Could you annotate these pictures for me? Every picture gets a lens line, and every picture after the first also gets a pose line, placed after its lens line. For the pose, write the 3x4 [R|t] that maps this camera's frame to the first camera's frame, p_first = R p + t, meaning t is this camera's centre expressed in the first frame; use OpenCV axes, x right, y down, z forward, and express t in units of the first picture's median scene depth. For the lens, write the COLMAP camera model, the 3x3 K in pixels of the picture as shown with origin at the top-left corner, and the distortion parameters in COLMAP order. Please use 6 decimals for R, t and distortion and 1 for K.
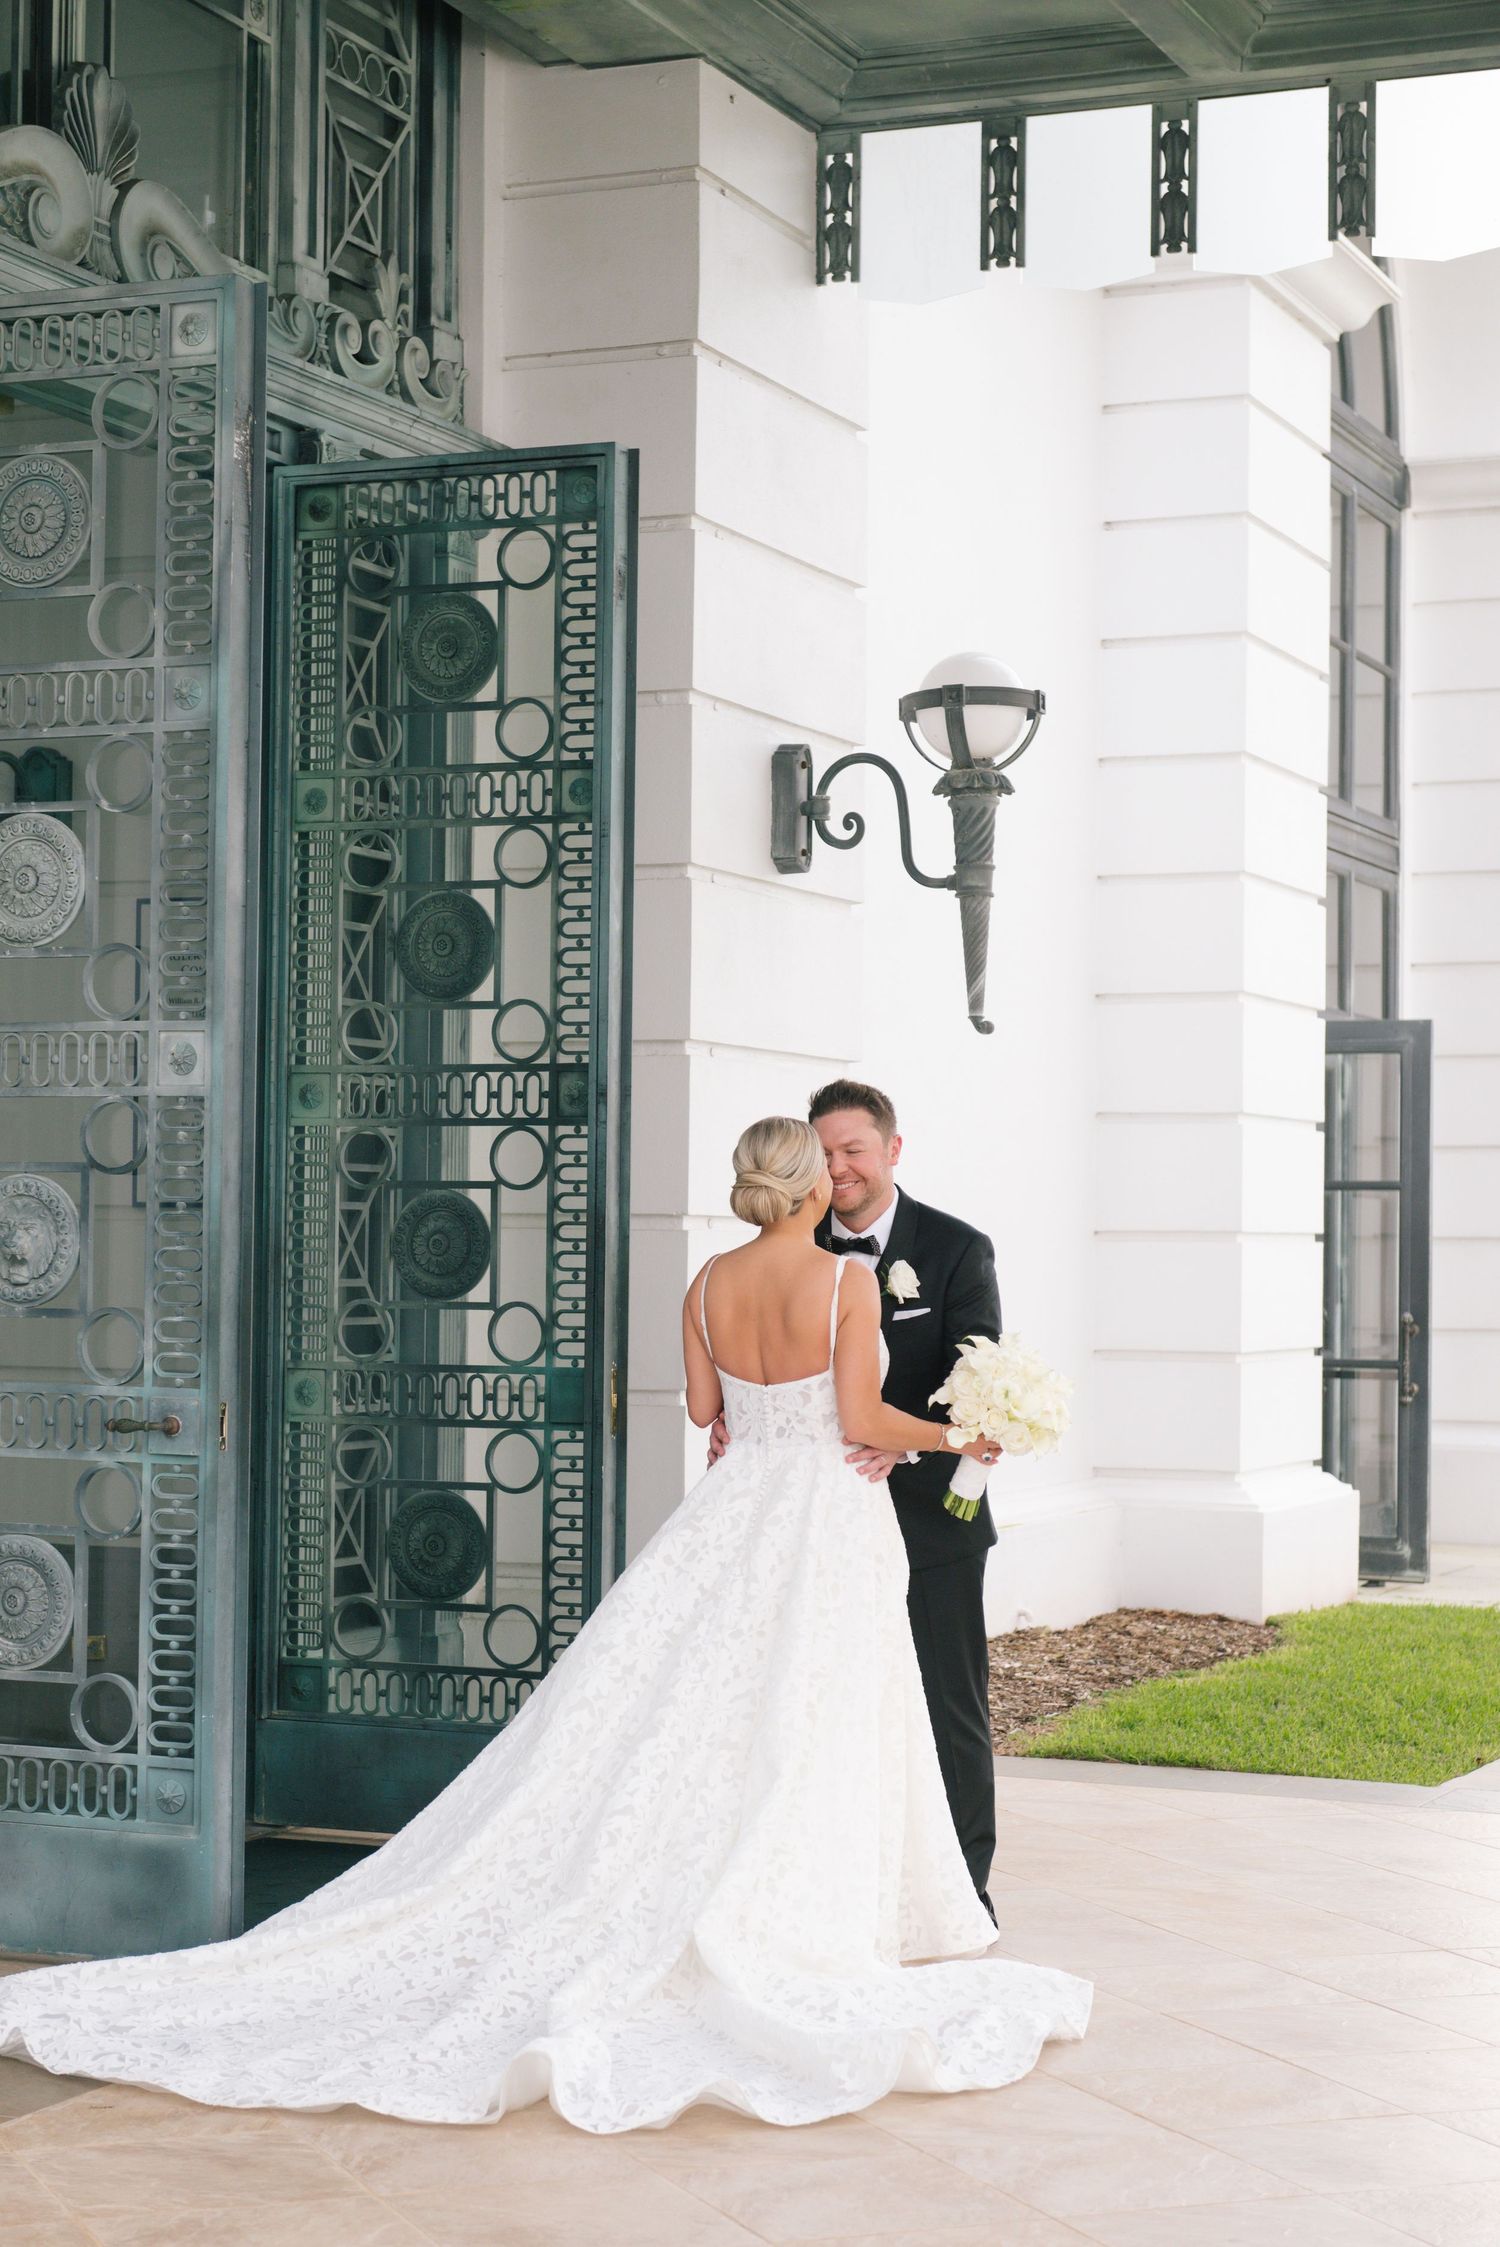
lens RADIAL K [[3903.4, 0, 738.6], [0, 3903.4, 1121.9], [0, 0, 1]] dist [0.042099, 0.000000]
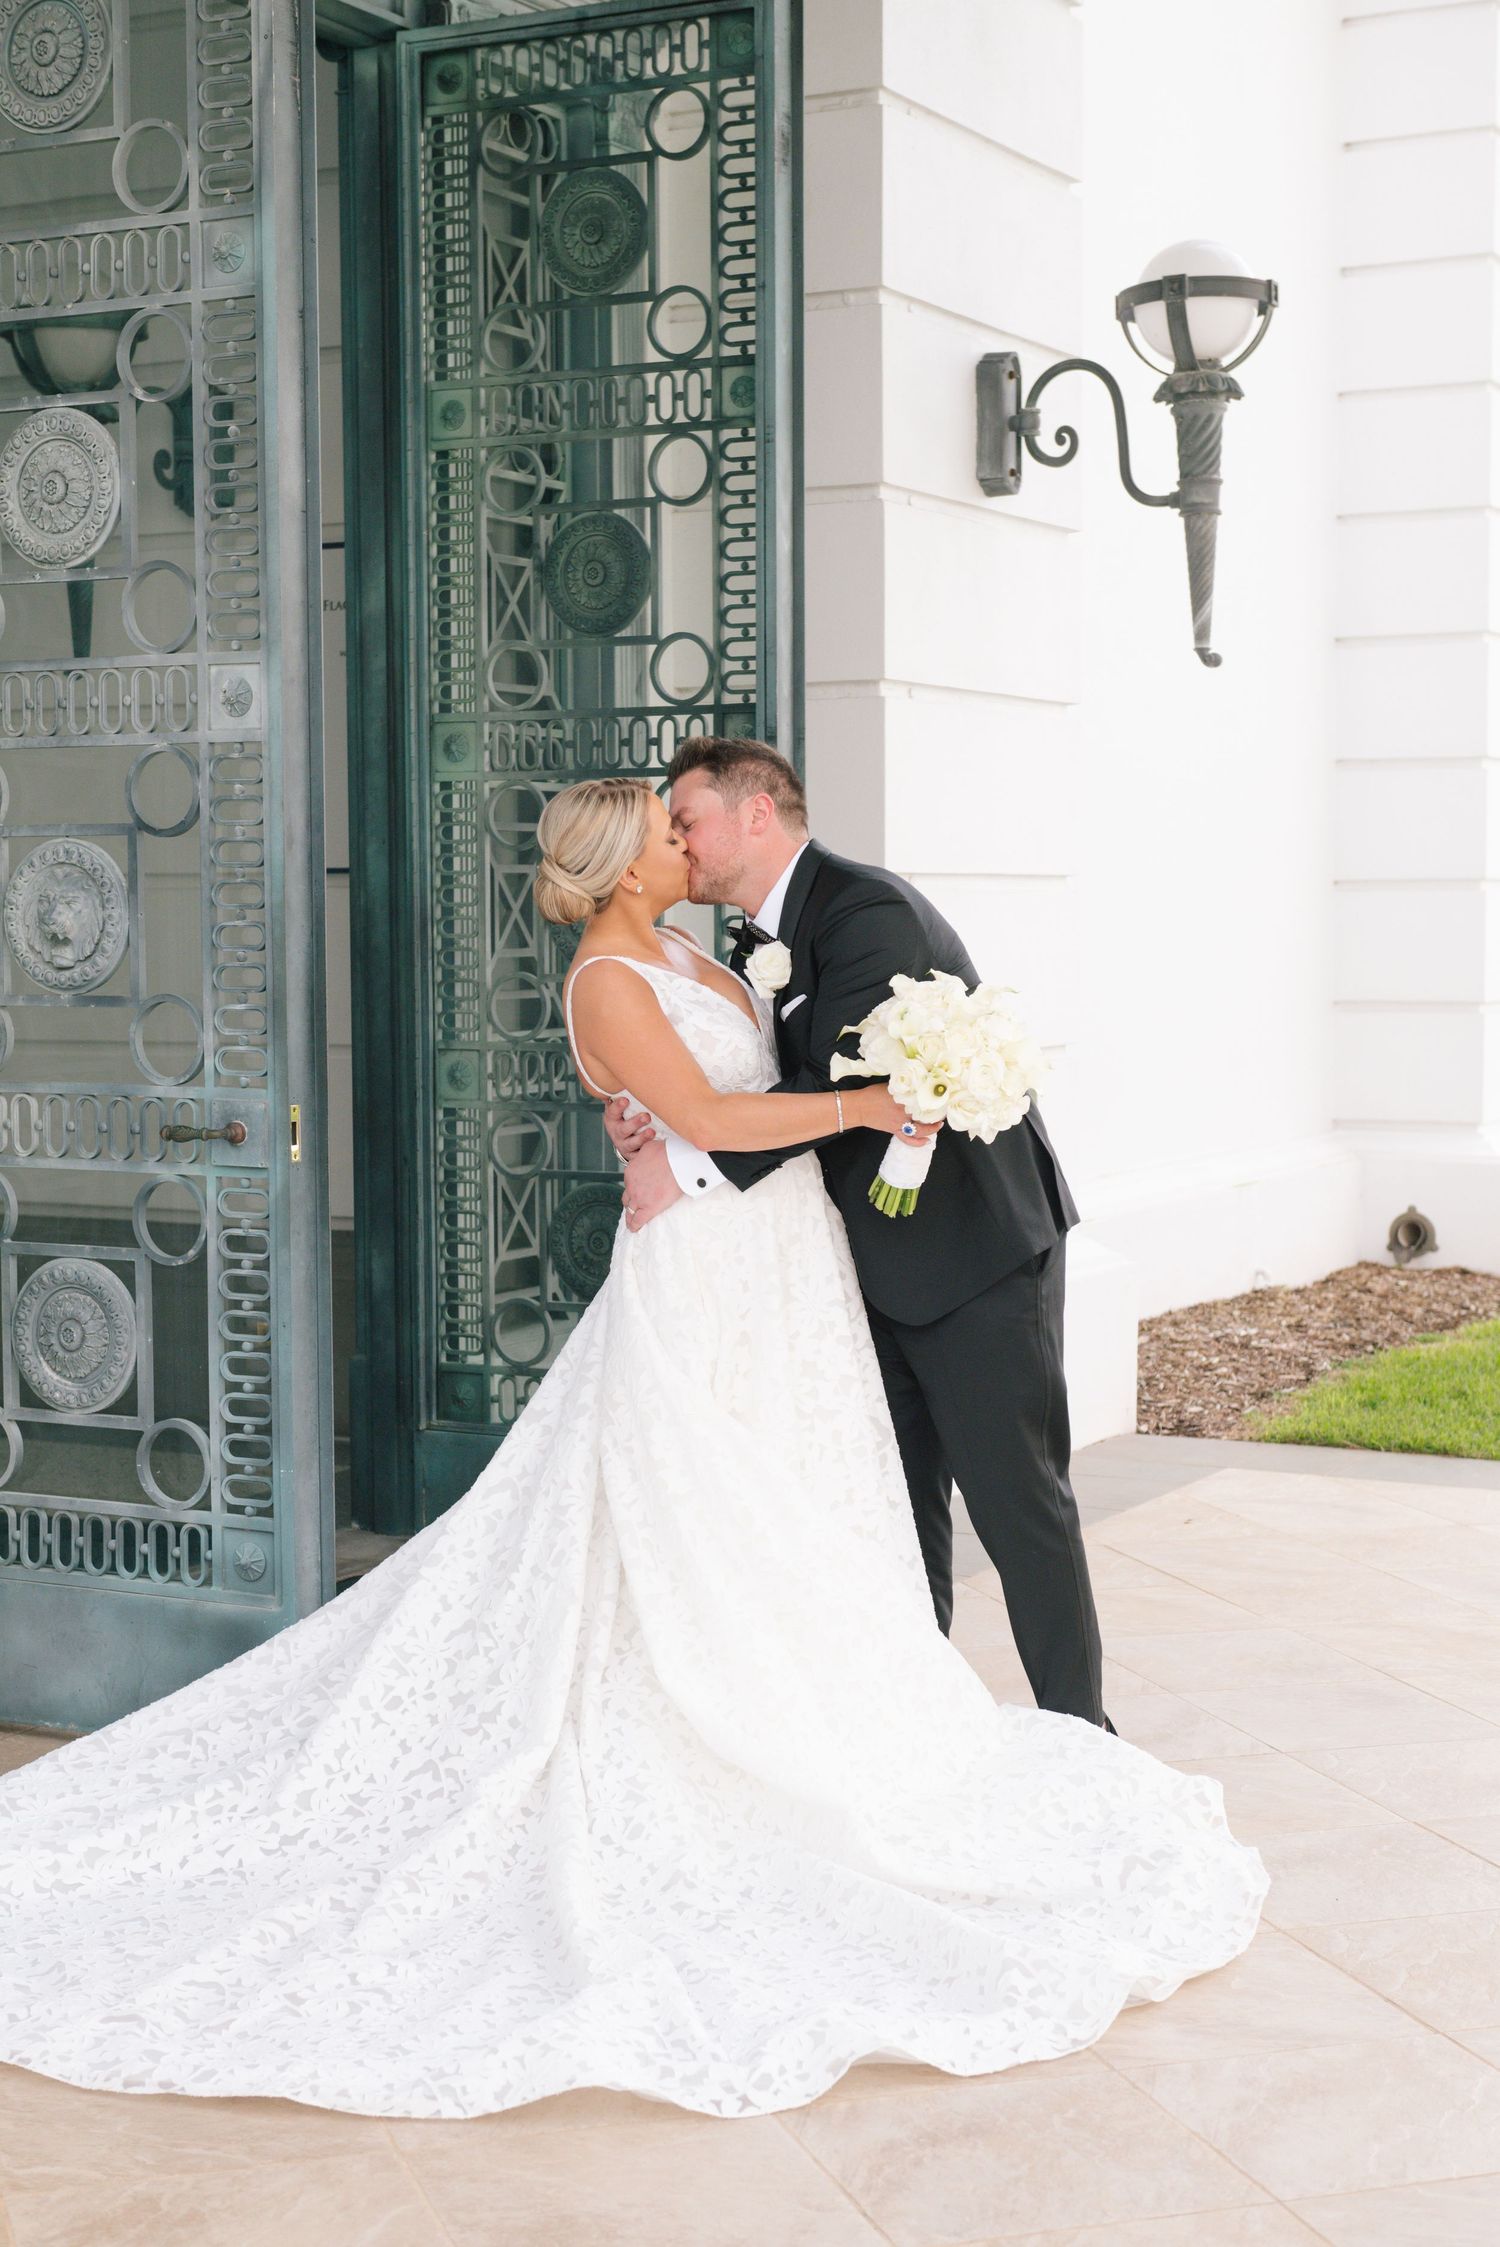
lens RADIAL K [[3408.2, 0, 763.0], [0, 3408.2, 1144.0], [0, 0, 1]] dist [0.021979, 0.000000]
pose [[0.997078, -0.010781, -0.075623, 0.024502], [0.018547, 0.994534, 0.102756, 0.005979], [0.074102, -0.103858, 0.991828, 0.267090]]
